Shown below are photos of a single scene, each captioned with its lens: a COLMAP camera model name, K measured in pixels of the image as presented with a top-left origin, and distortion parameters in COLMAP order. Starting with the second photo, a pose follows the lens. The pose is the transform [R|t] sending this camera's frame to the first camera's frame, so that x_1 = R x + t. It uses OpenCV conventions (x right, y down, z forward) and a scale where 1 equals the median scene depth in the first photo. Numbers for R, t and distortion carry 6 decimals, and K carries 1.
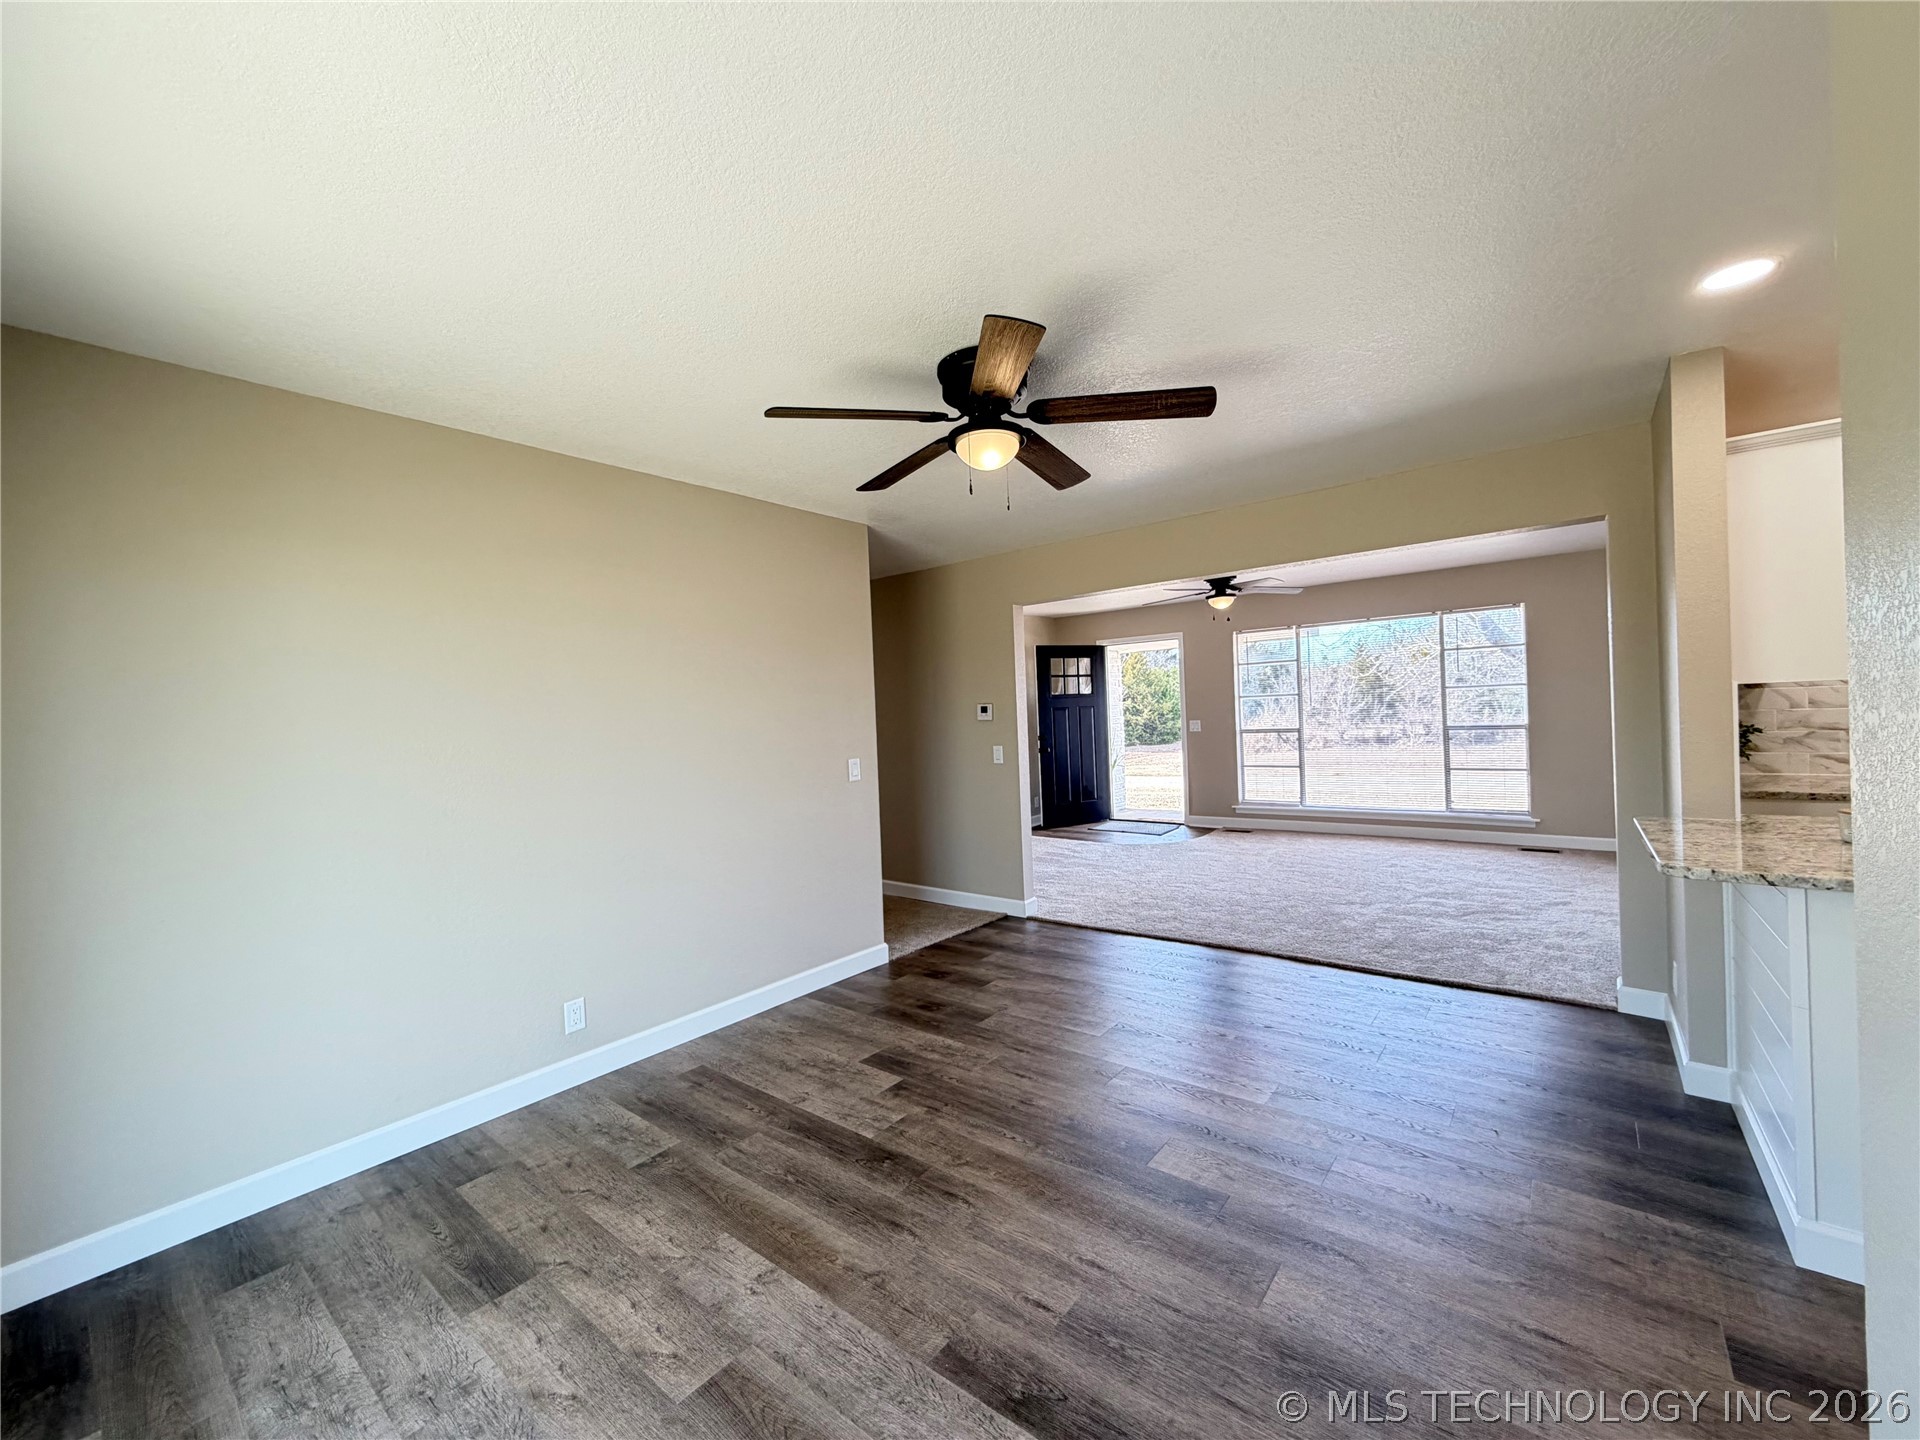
lens RADIAL K [[760.9, 0, 963.2], [0, 760.9, 714.4], [0, 0, 1]] dist [-0.003825, 0.000343]
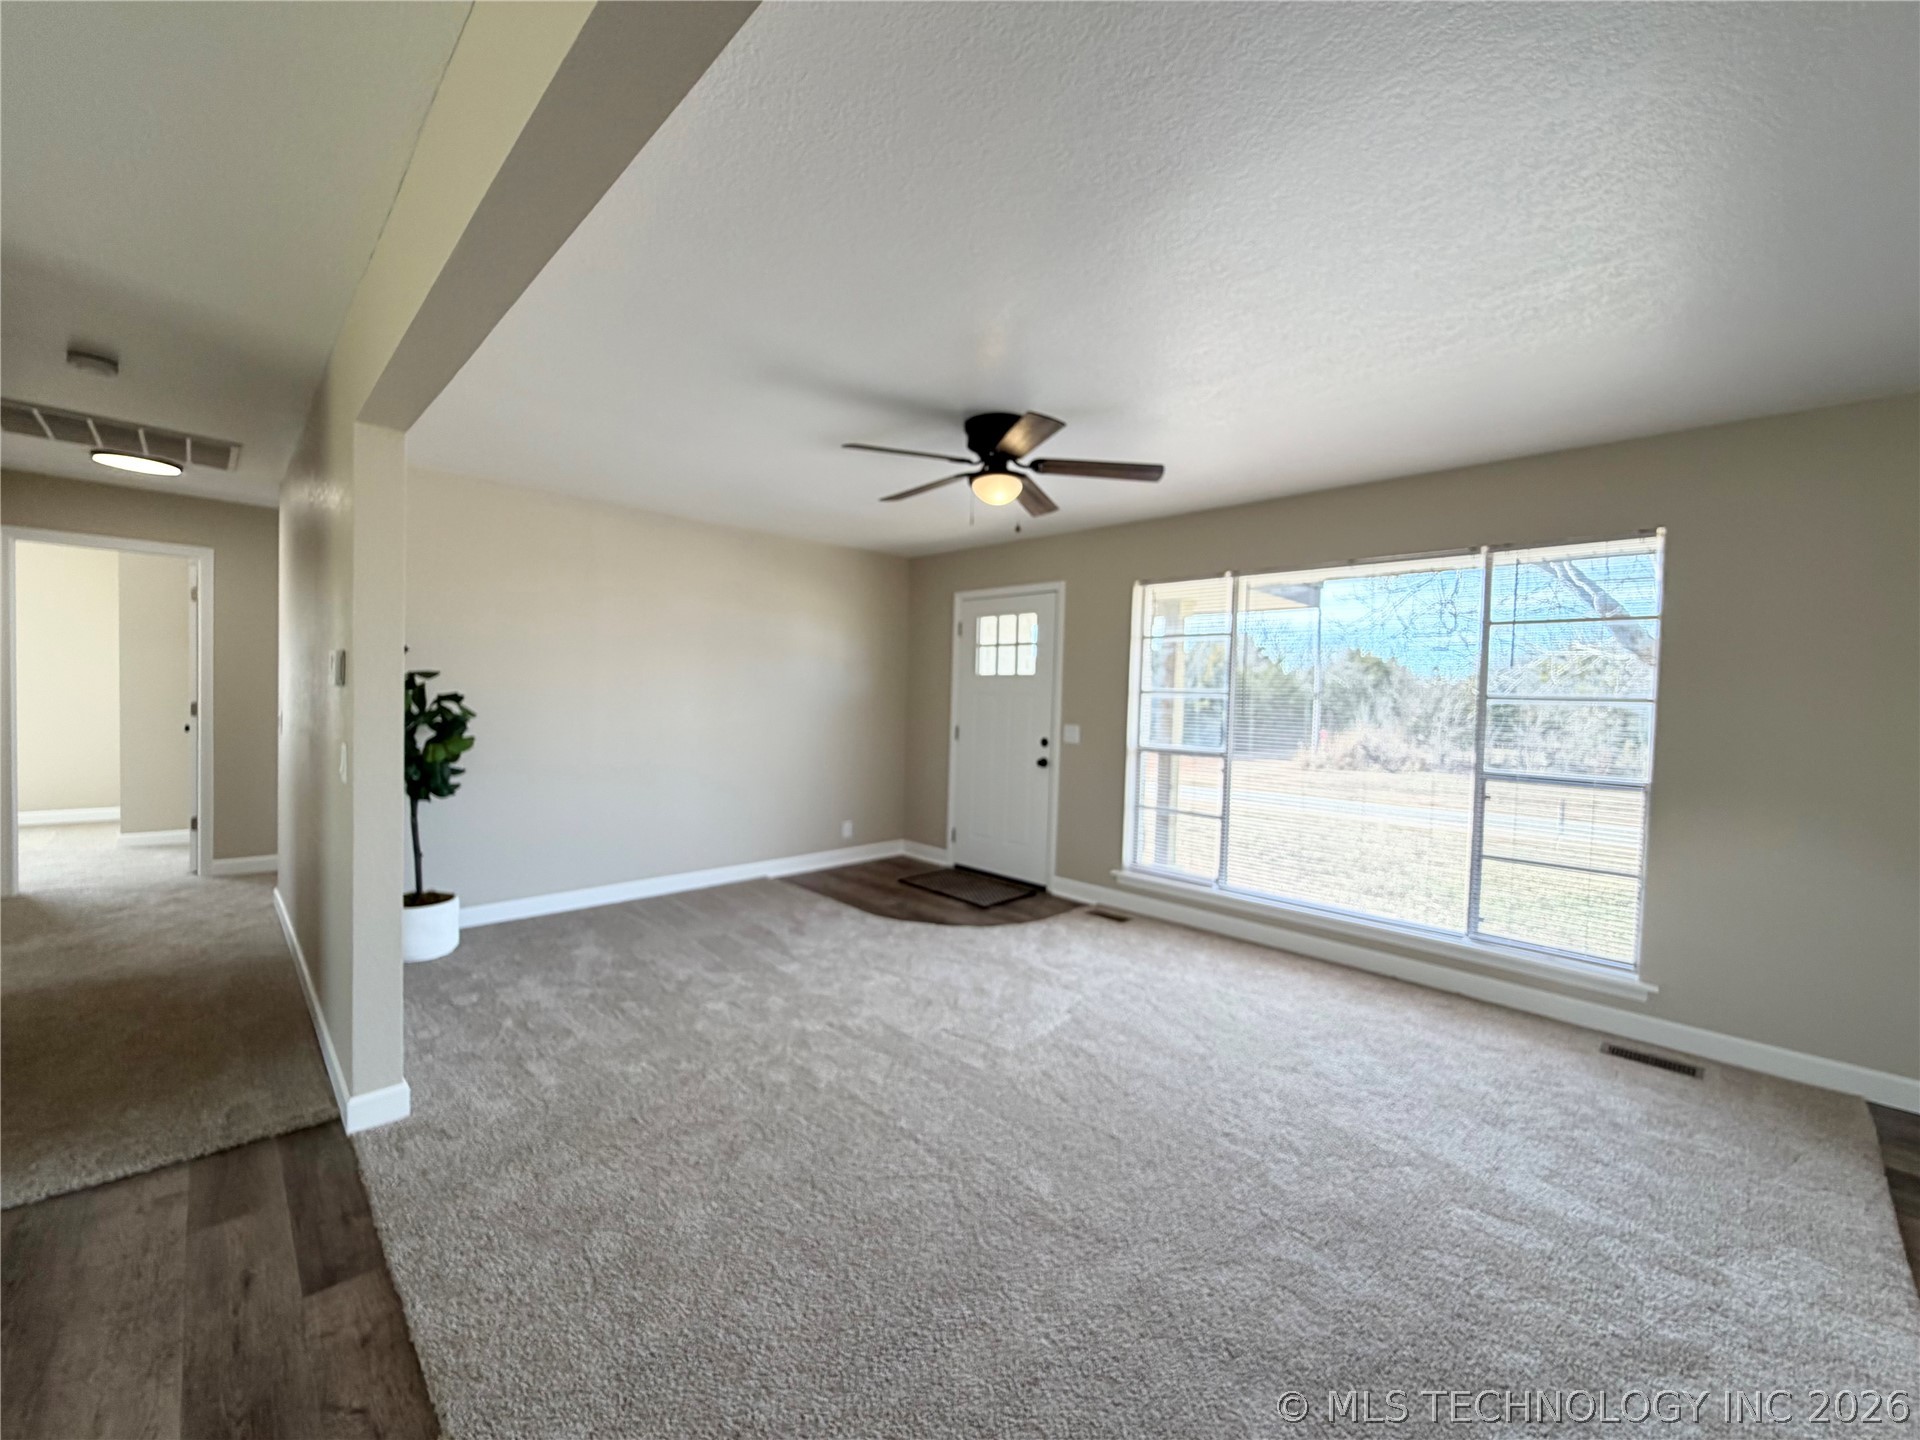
lens RADIAL K [[760.9, 0, 980.2], [0, 760.9, 709.7], [0, 0, 1]] dist [-0.003825, 0.000343]
pose [[0.991029, 0.076564, -0.109544, 0.350736], [-0.075278, 0.997037, 0.015836, -0.009578], [0.110432, -0.007448, 0.993856, 0.448277]]
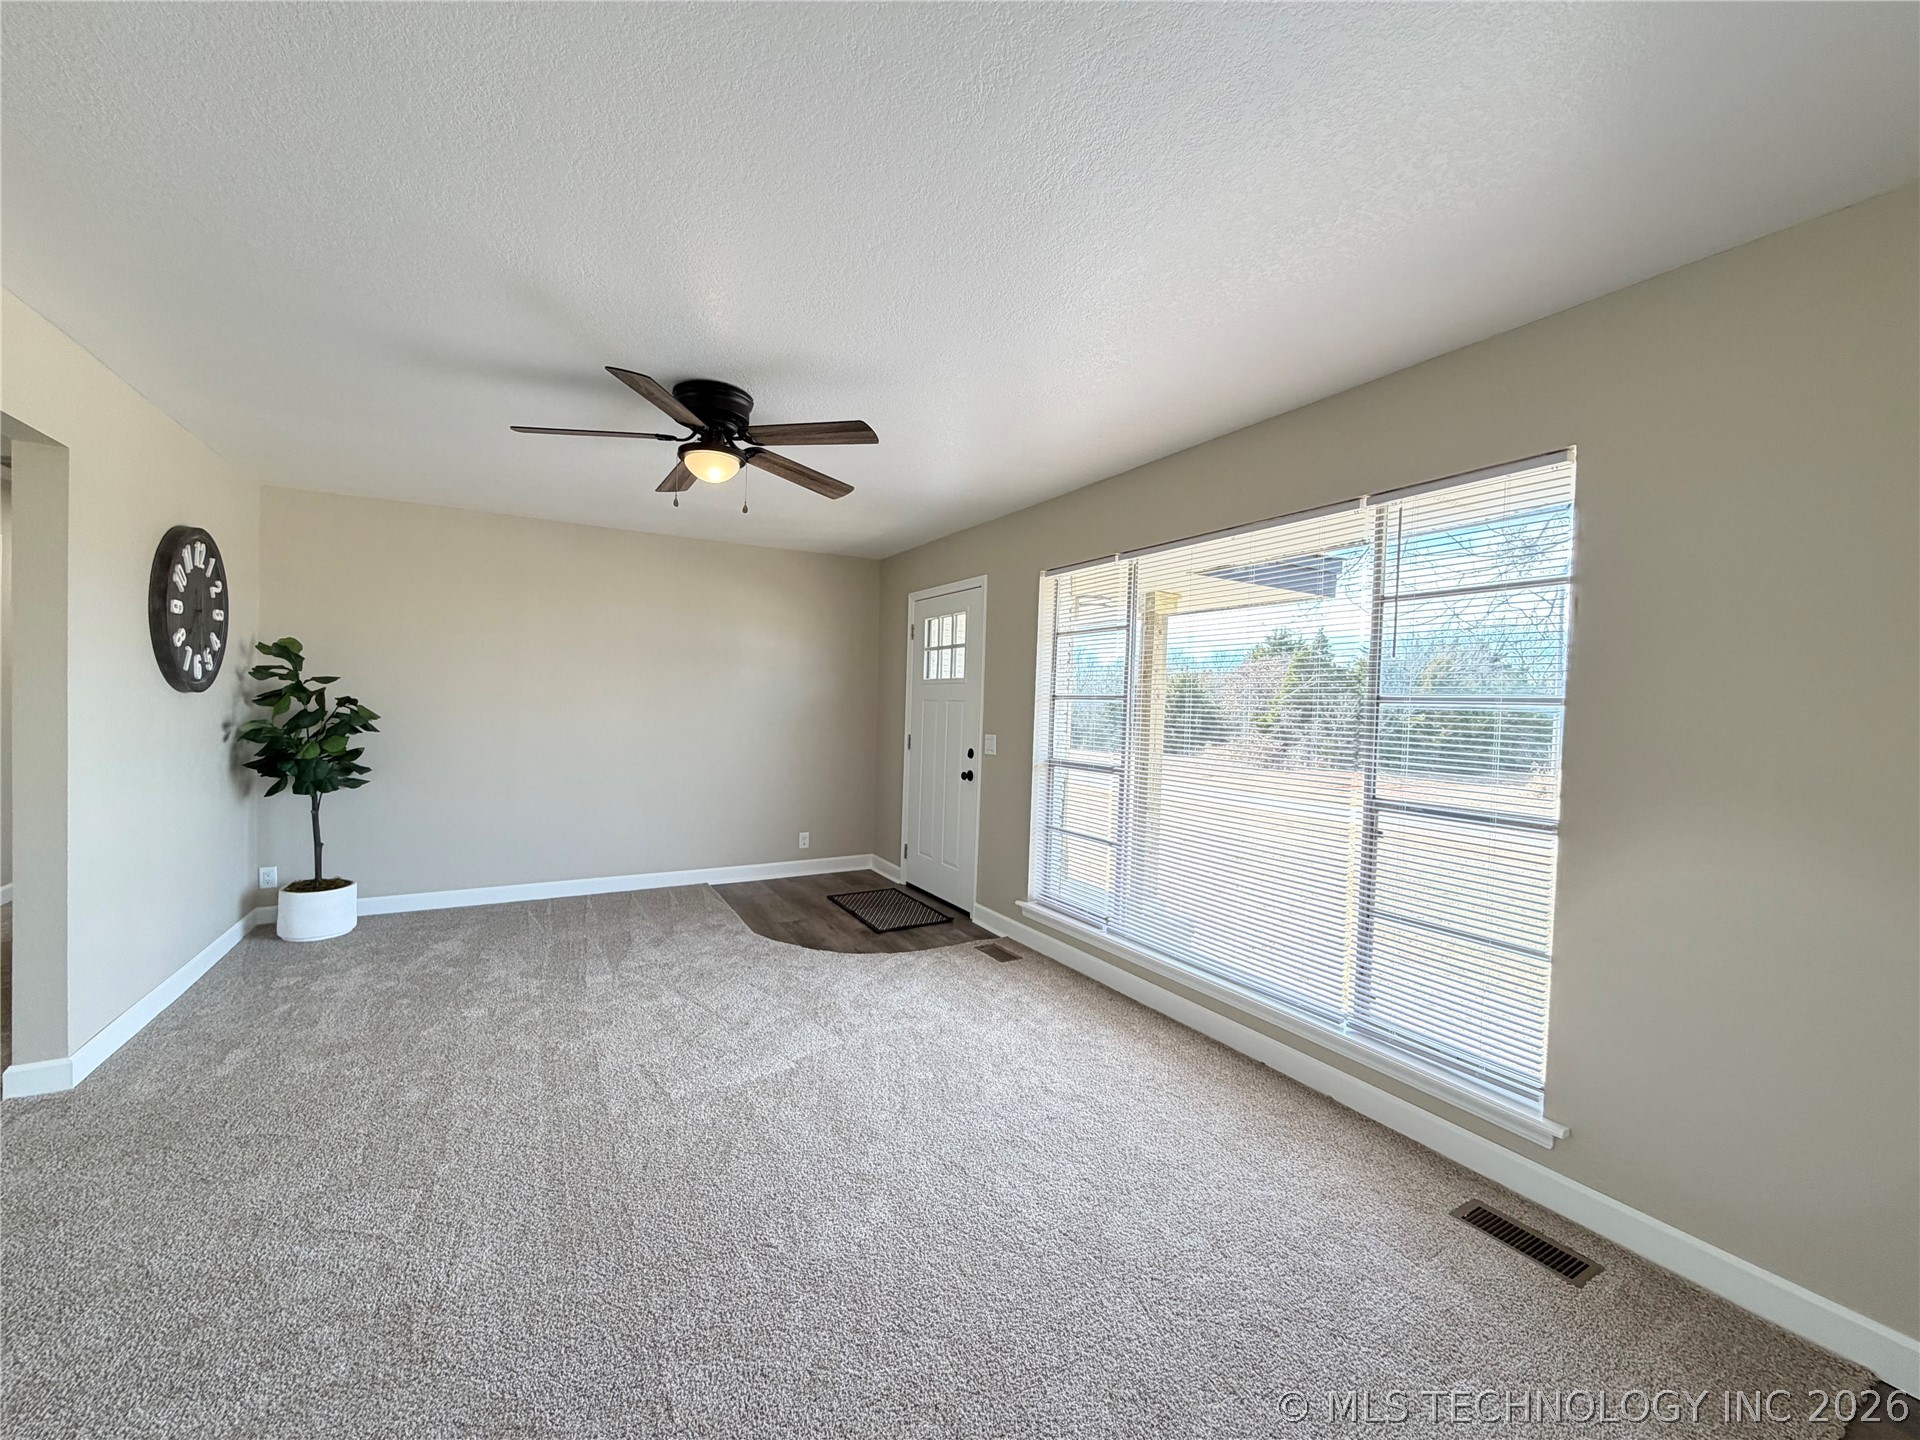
lens RADIAL K [[760.9, 0, 992.4], [0, 760.9, 705.6], [0, 0, 1]] dist [-0.003825, 0.000343]
pose [[0.931046, 0.074357, -0.357245, 0.590746], [-0.075789, 0.997074, 0.010011, -0.021065], [0.356944, 0.017754, 0.933957, 0.571775]]
